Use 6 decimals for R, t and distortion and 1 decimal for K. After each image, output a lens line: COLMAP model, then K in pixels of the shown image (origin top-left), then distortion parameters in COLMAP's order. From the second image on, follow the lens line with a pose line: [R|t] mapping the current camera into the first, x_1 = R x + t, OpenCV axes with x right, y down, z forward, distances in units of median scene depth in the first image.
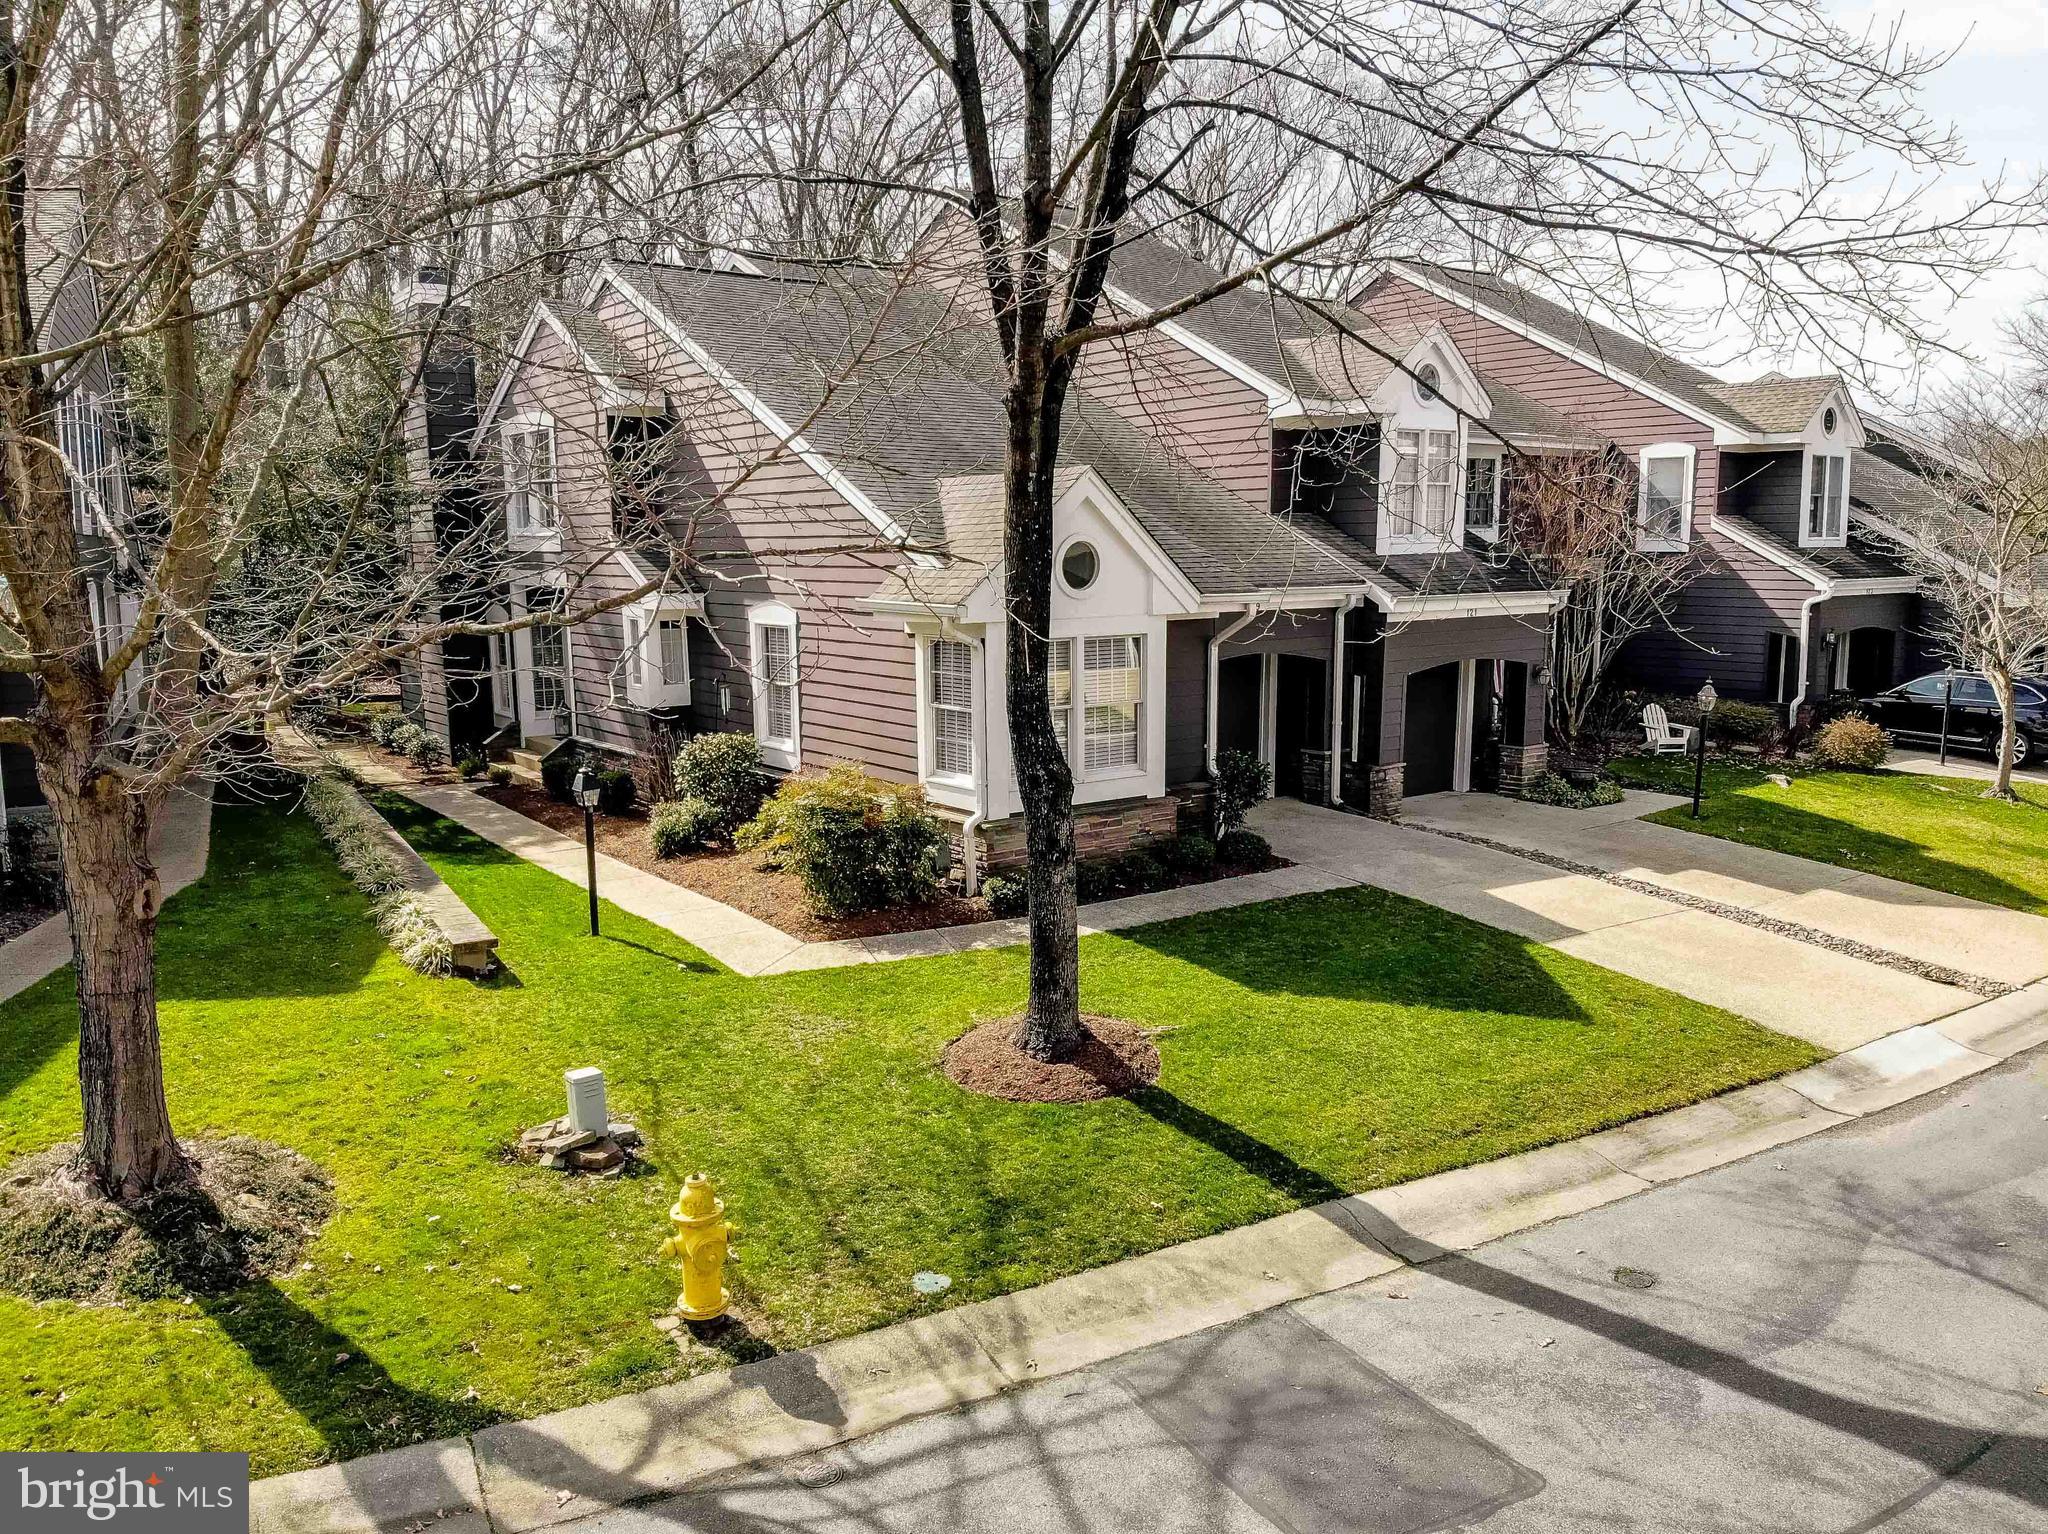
lens RADIAL K [[1491.6, 0, 1024.0], [0, 1491.6, 767.0], [0, 0, 1]] dist [0.055783, -0.169339]
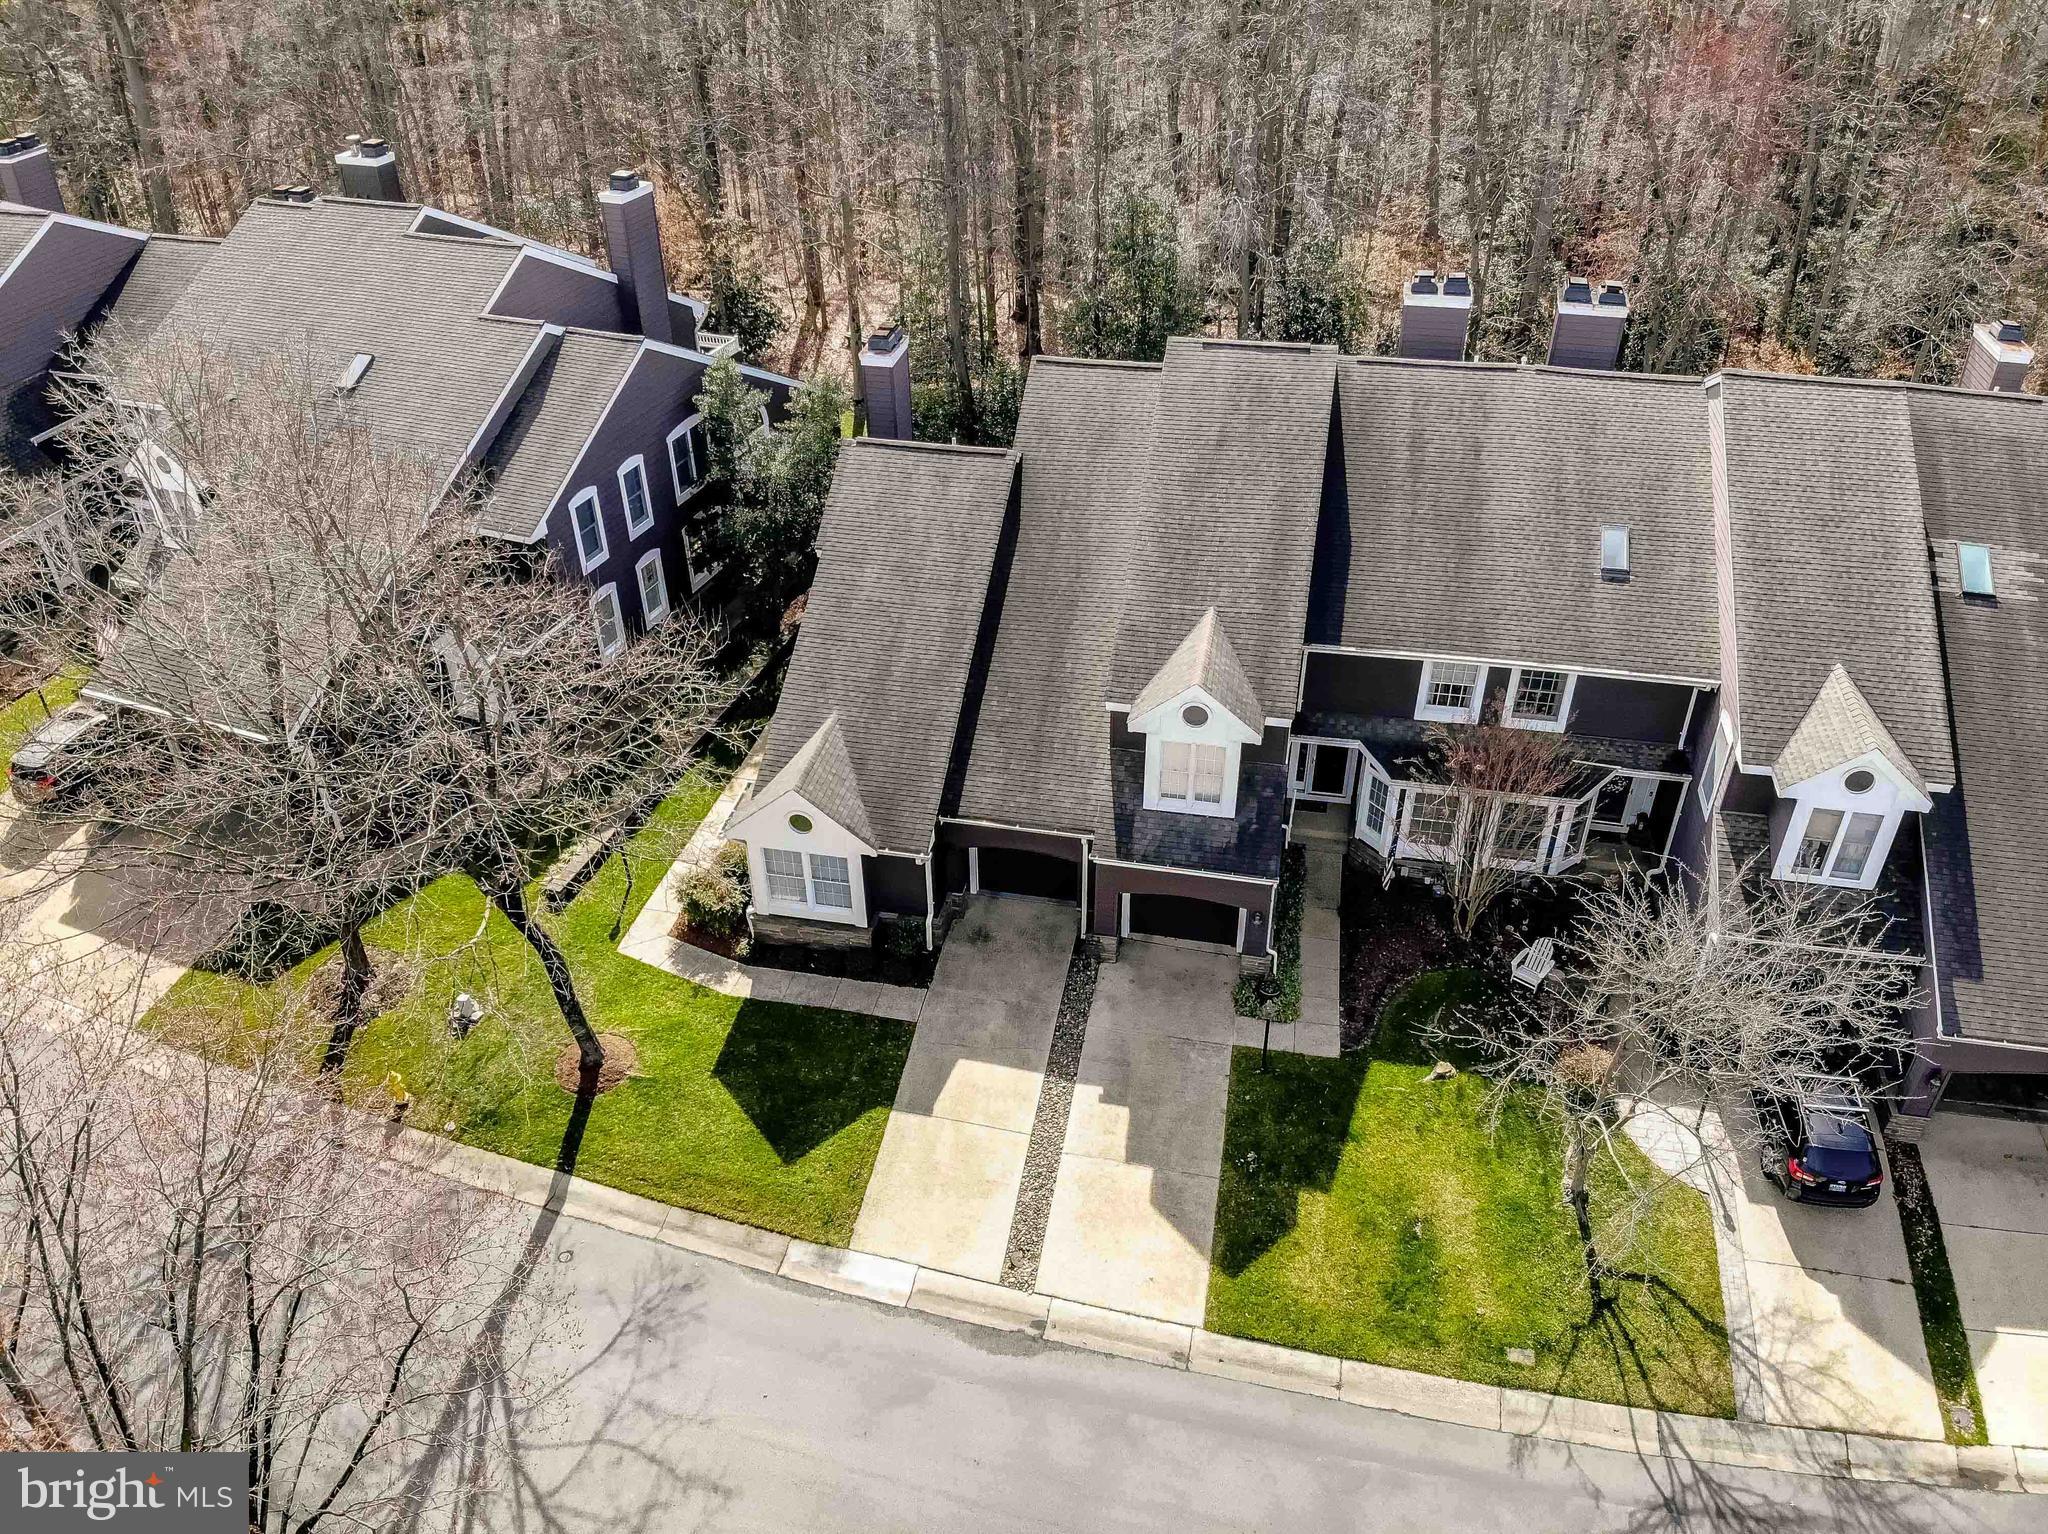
lens RADIAL K [[1457.7, 0, 1024.0], [0, 1457.7, 767.0], [0, 0, 1]] dist [0.130069, -0.331340]
pose [[0.667199, 0.421426, -0.614203, 1.623400], [-0.101083, 0.868165, 0.485873, -1.364279], [0.737989, -0.262088, 0.621838, 0.067890]]
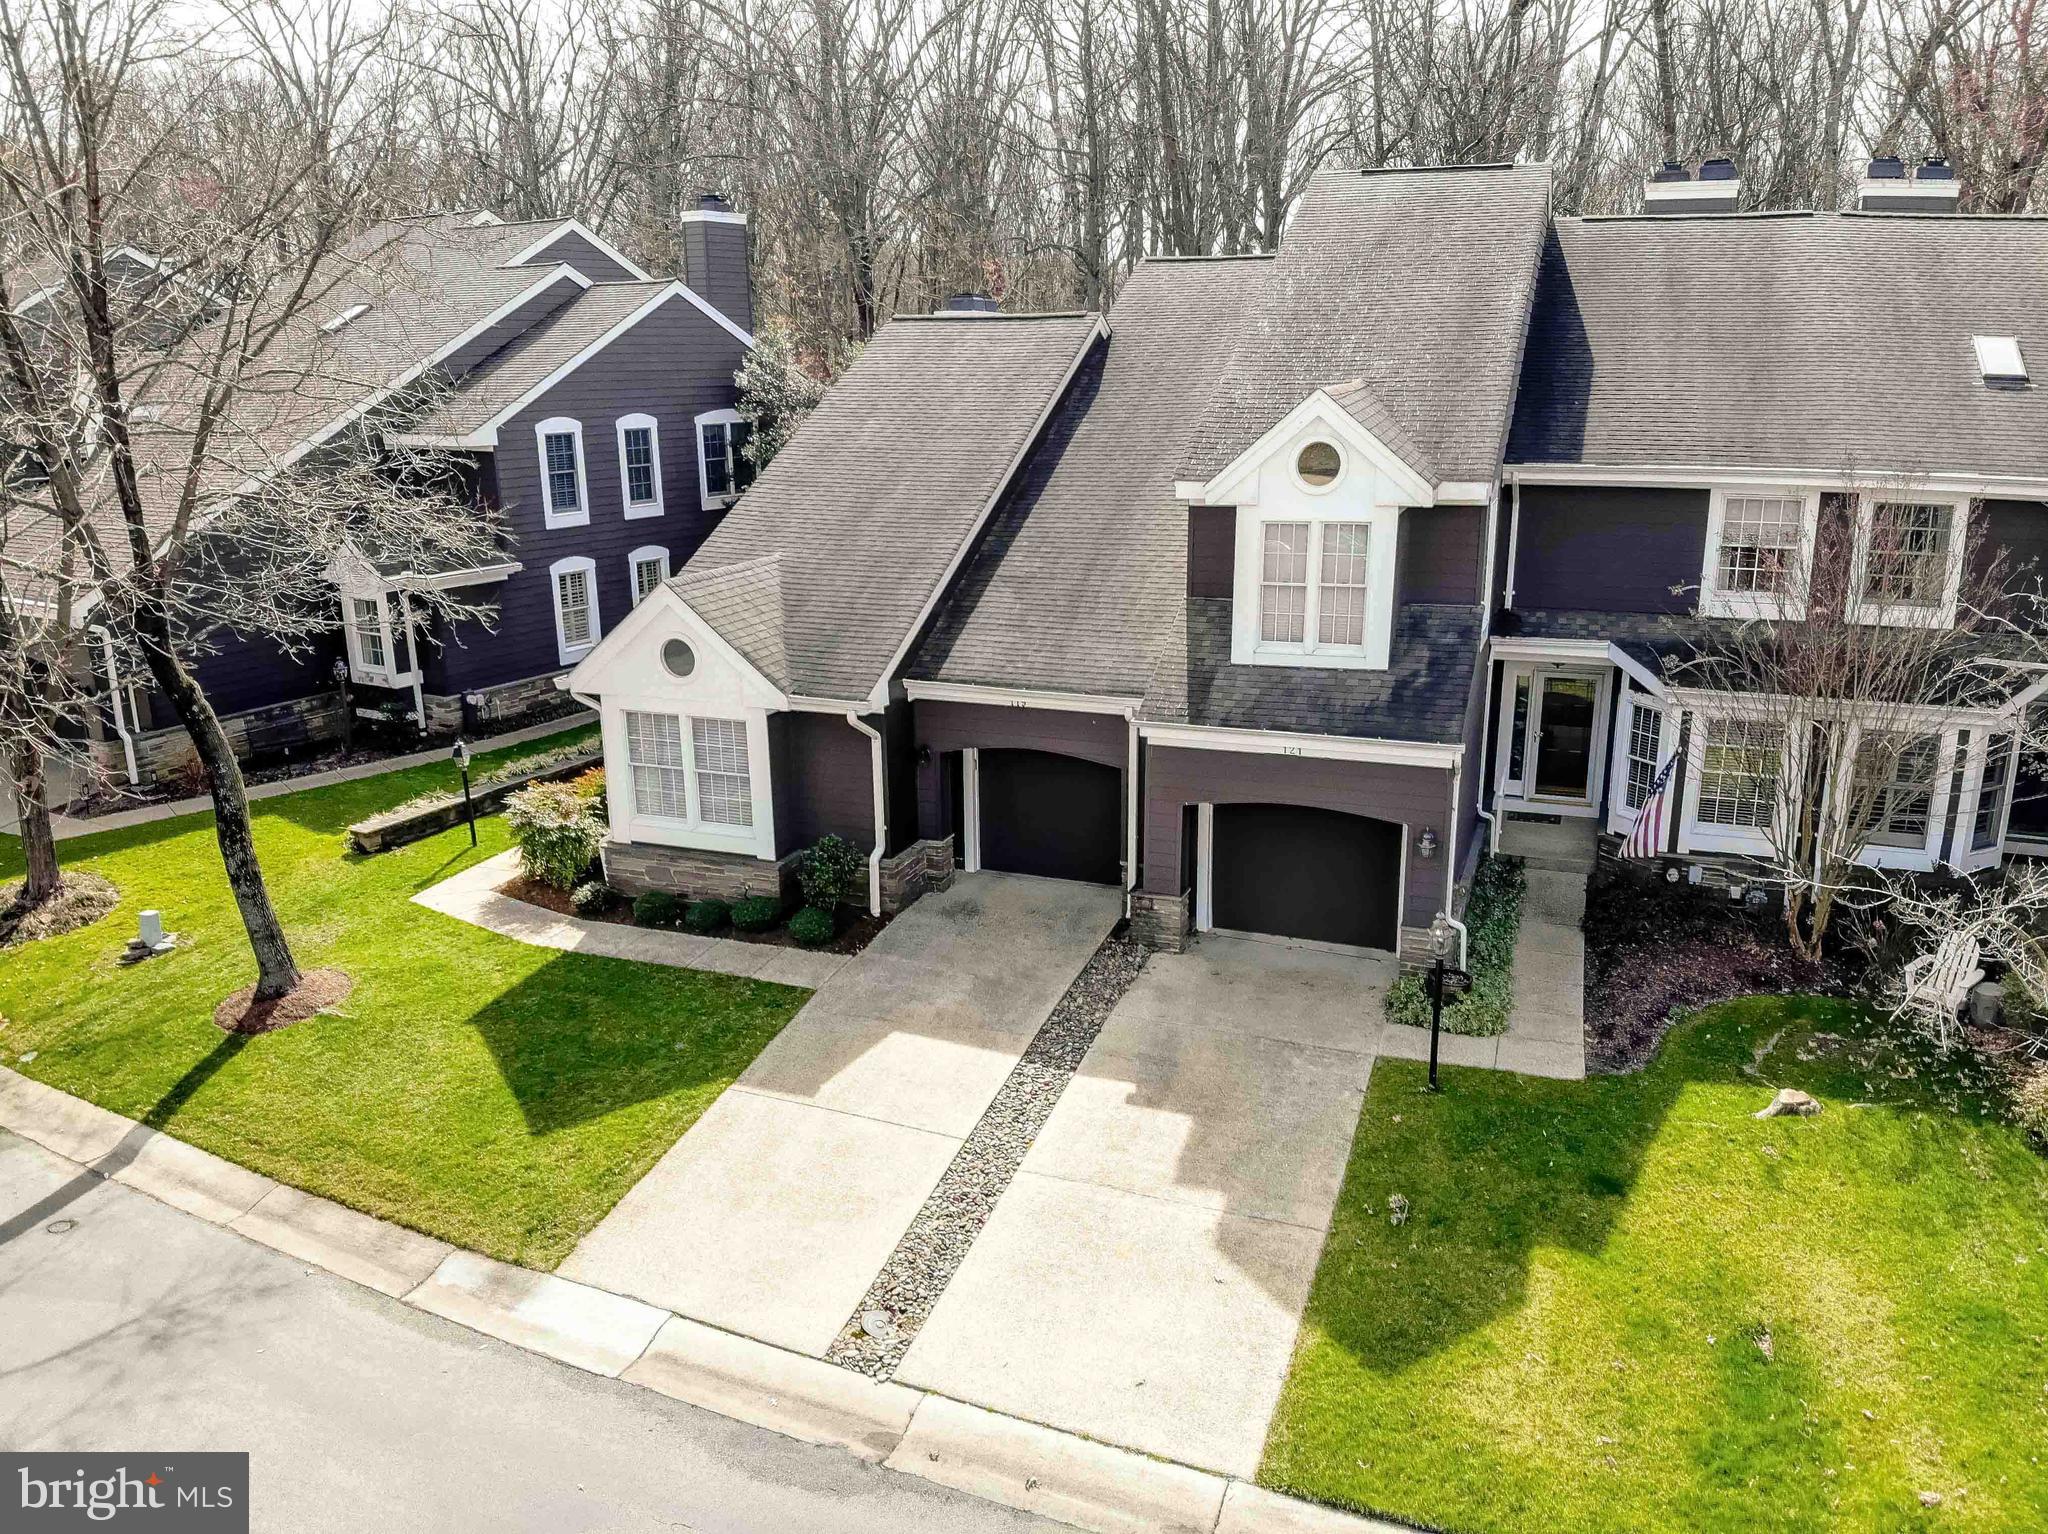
lens RADIAL K [[1491.6, 0, 1024.0], [0, 1491.6, 767.0], [0, 0, 1]] dist [0.055783, -0.169339]
pose [[0.537699, 0.219258, -0.814129, 1.429058], [-0.115984, 0.975651, 0.186155, -0.367178], [0.835121, -0.005669, 0.550037, 0.671614]]
